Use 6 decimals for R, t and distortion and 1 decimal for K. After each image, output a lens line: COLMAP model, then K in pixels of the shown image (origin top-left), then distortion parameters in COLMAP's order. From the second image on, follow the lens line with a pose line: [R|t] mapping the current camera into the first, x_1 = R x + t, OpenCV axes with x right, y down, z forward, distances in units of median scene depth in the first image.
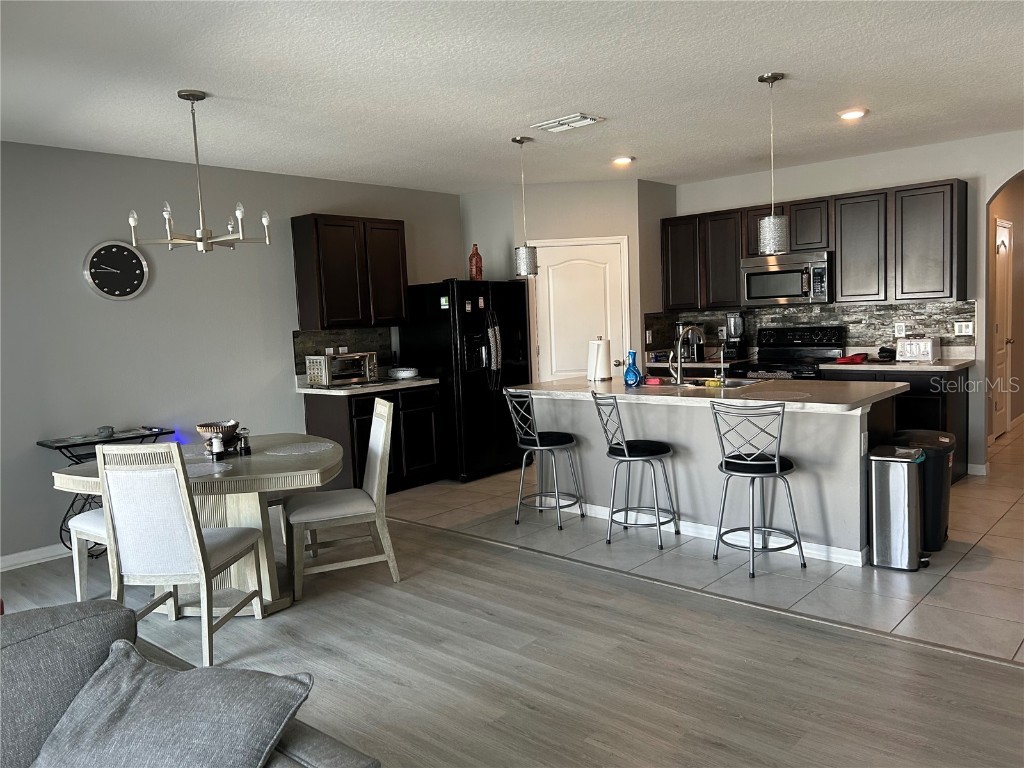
lens RADIAL K [[760.1, 0, 520.2], [0, 760.1, 386.3], [0, 0, 1]] dist [0.043684, -0.053741]
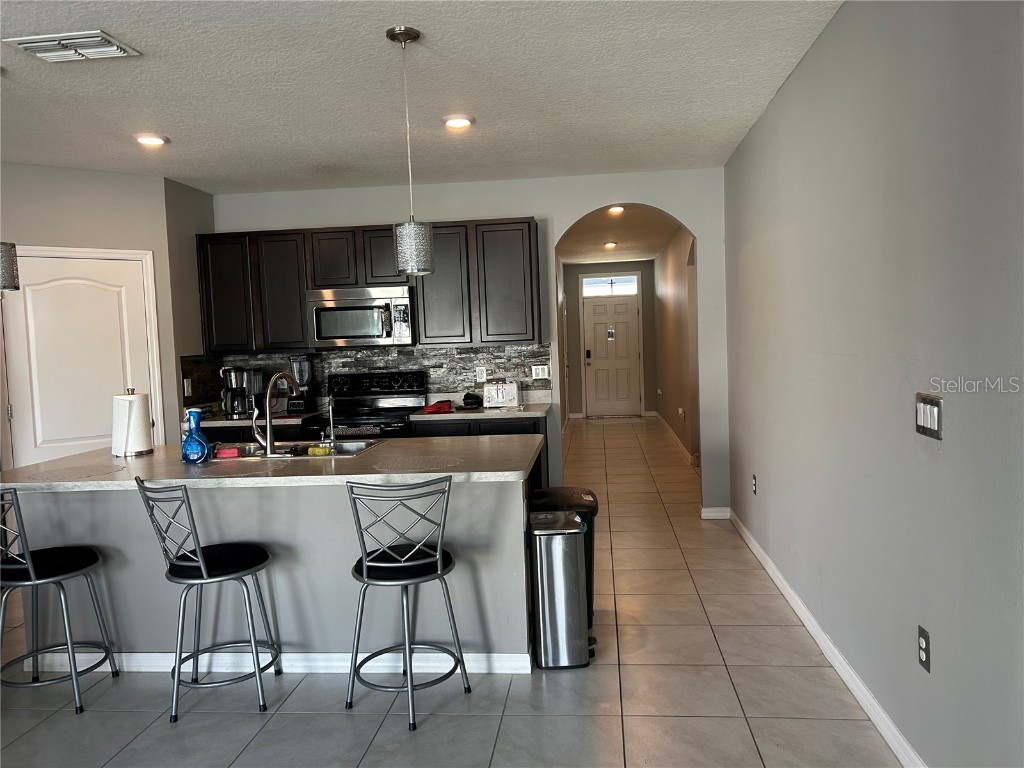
lens RADIAL K [[760.1, 0, 520.2], [0, 760.1, 386.3], [0, 0, 1]] dist [0.043684, -0.053741]
pose [[0.804212, -0.021837, 0.593941, -0.017833], [0.057995, 0.997439, -0.041855, -0.018688], [-0.591506, 0.068106, 0.803419, 0.242431]]
